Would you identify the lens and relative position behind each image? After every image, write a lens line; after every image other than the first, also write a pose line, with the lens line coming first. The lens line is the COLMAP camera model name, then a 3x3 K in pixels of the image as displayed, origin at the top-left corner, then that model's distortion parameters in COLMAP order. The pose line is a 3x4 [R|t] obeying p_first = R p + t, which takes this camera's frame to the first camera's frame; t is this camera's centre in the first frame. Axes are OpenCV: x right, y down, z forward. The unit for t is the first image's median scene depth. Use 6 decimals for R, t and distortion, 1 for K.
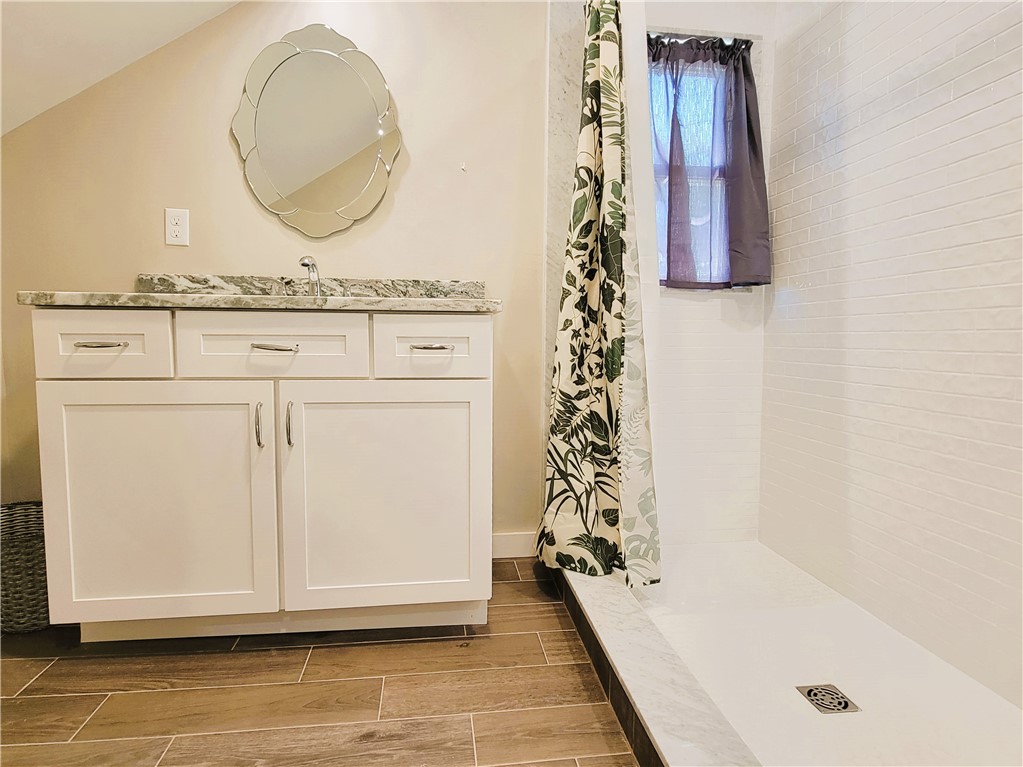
lens RADIAL K [[561.0, 0, 511.5], [0, 561.0, 383.5], [0, 0, 1]] dist [0.000666, -0.001284]
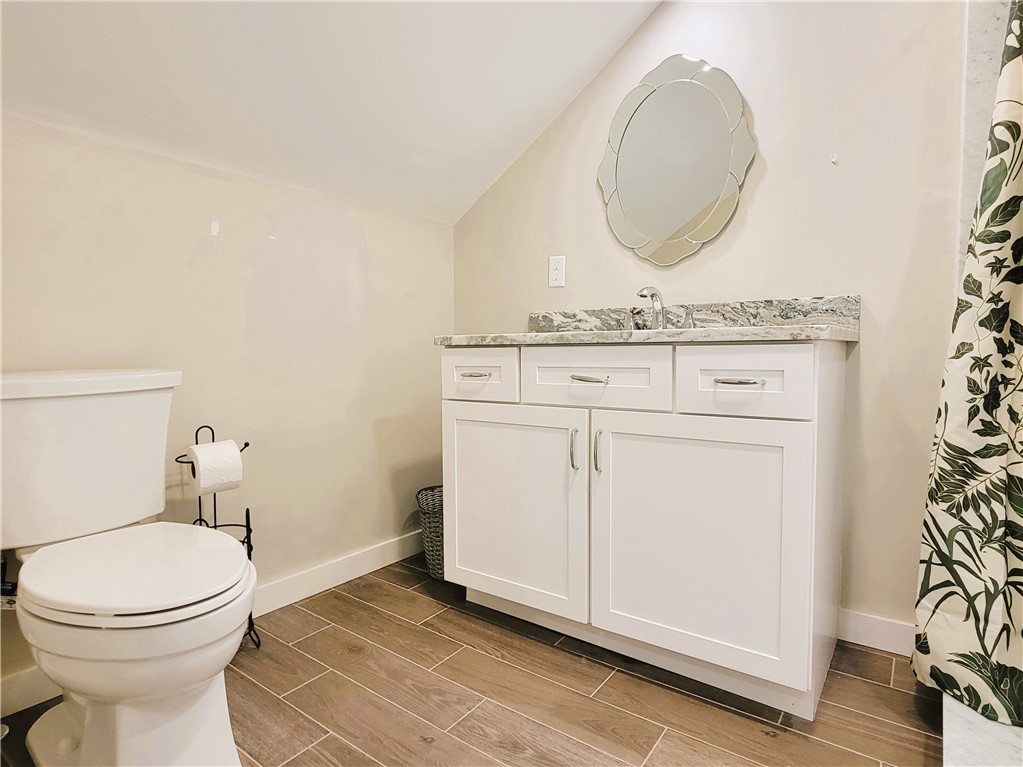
lens RADIAL K [[576.3, 0, 511.5], [0, 576.3, 383.5], [0, 0, 1]] dist [0.001325, -0.000425]
pose [[0.715542, 0.025917, -0.698089, 0.203346], [-0.042212, 0.999090, -0.006176, -0.034371], [0.697293, 0.033887, 0.715985, 0.079398]]
